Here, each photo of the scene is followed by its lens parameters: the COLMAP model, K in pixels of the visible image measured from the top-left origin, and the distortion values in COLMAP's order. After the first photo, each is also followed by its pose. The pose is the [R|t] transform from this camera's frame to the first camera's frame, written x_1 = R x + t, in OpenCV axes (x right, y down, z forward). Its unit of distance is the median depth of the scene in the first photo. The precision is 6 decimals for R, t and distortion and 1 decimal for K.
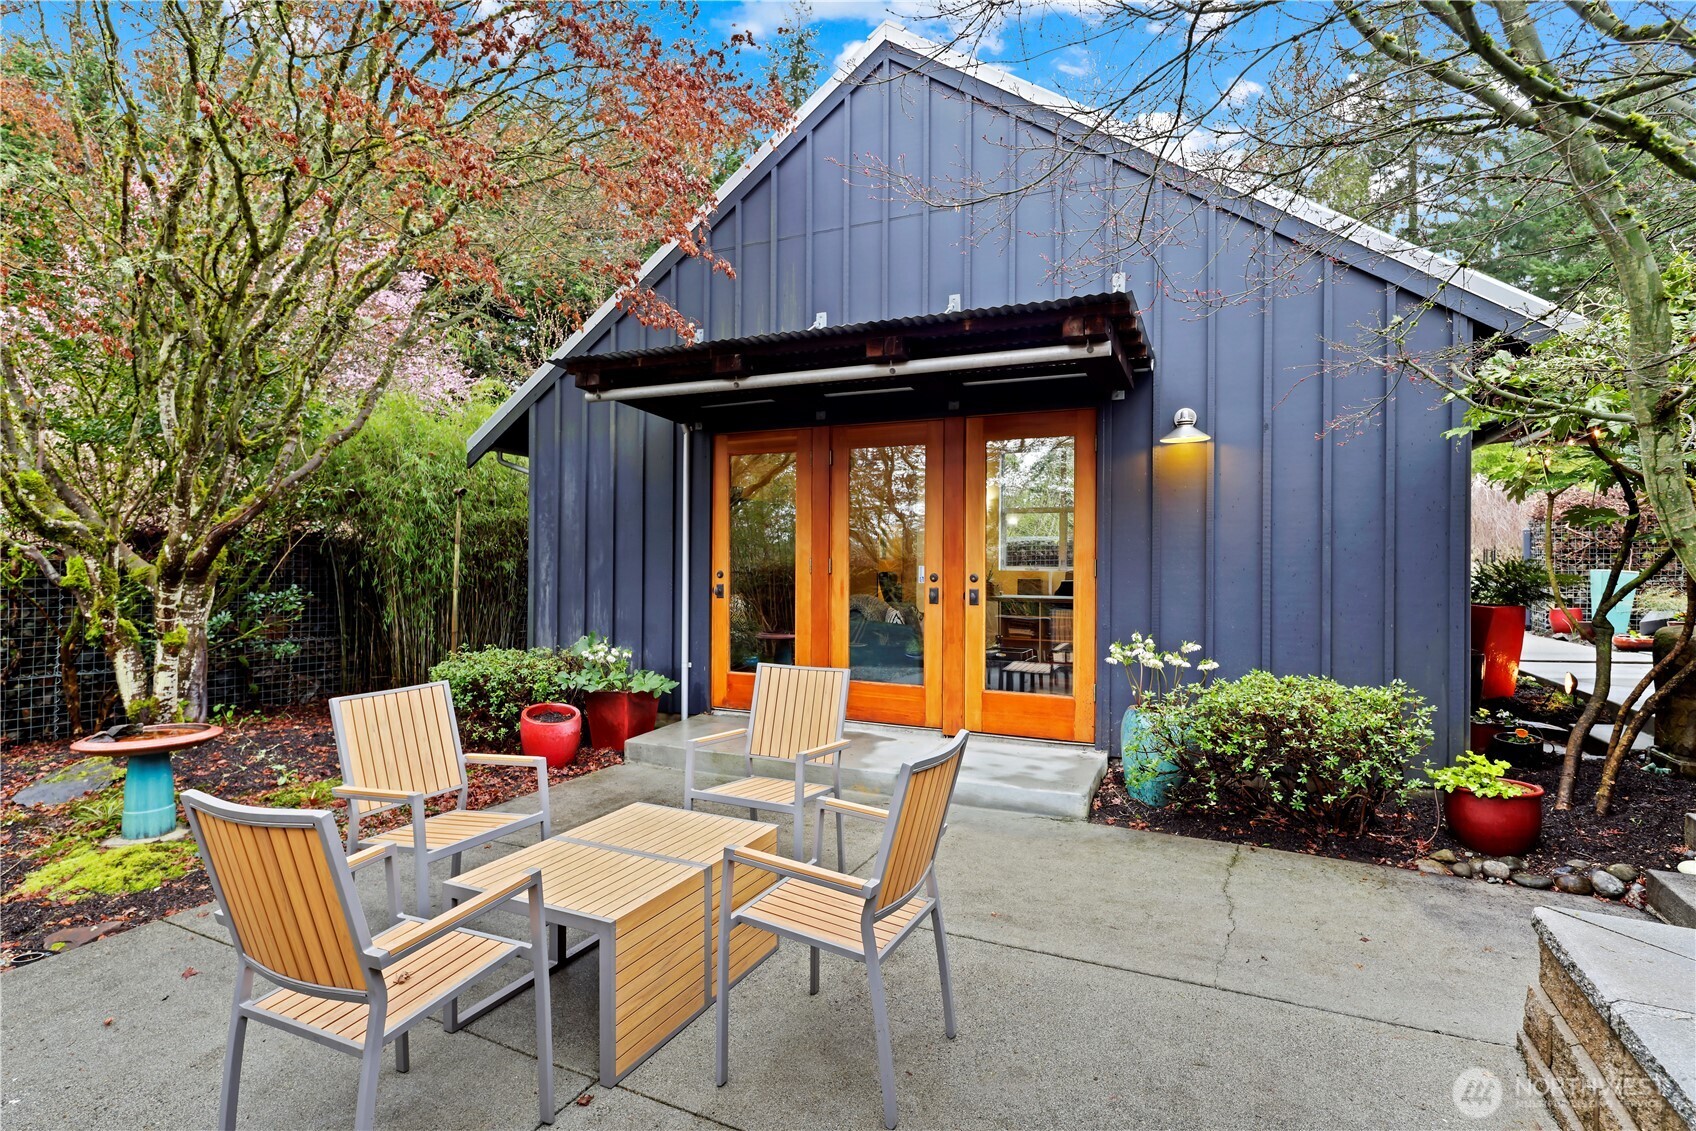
lens RADIAL K [[837.3, 0, 848.1], [0, 837.3, 564.9], [0, 0, 1]] dist [-0.000448, -0.000009]
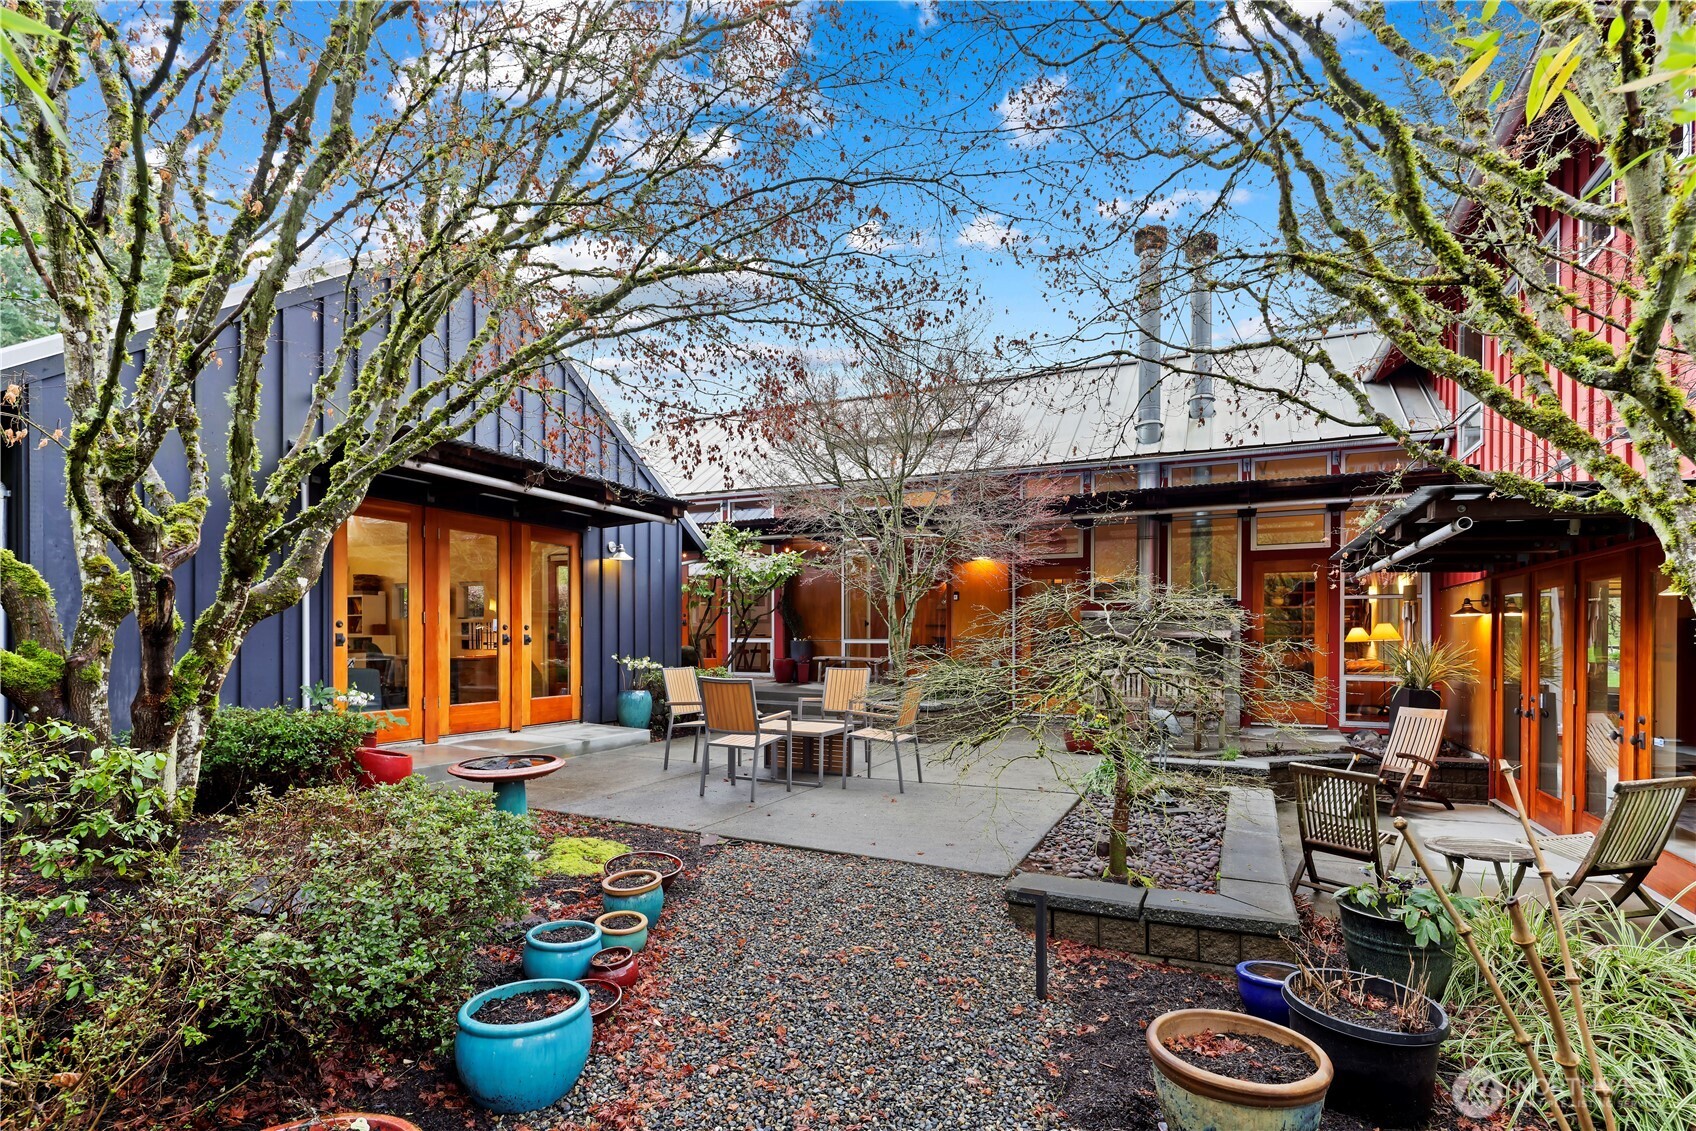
lens RADIAL K [[837.3, 0, 848.1], [0, 837.3, 633.2], [0, 0, 1]] dist [-0.000448, -0.000009]
pose [[-0.001475, -0.003661, 0.999992, -1.353452], [-0.001280, 0.999992, 0.003659, 0.020068], [-0.999998, -0.001274, -0.001479, 0.389745]]
